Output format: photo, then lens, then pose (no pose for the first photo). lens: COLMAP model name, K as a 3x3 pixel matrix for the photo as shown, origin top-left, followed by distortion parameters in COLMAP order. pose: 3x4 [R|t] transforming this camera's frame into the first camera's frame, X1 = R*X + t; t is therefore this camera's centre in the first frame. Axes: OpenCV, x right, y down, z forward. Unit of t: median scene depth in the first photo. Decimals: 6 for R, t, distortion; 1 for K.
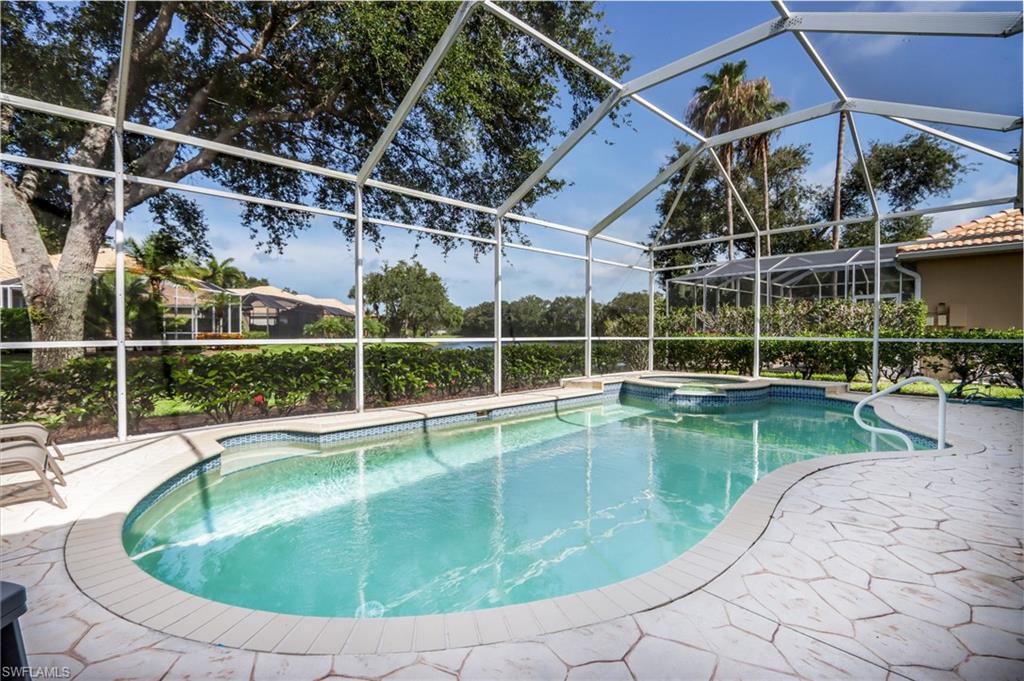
lens RADIAL K [[476.3, 0, 505.0], [0, 476.3, 341.2], [0, 0, 1]] dist [-0.002081, -0.000608]
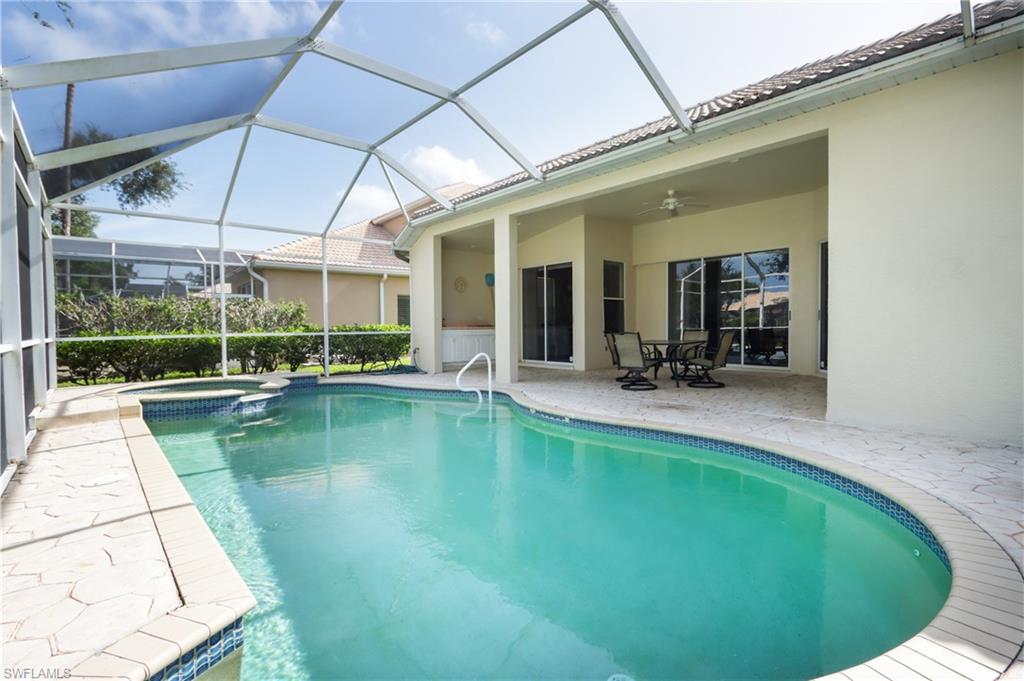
lens RADIAL K [[476.3, 0, 505.0], [0, 476.3, 341.2], [0, 0, 1]] dist [-0.002081, -0.000608]
pose [[0.044878, -0.034324, 0.998403, -0.452376], [0.024604, 0.999144, 0.033244, -0.013828], [-0.998689, 0.023073, 0.045684, 0.476729]]
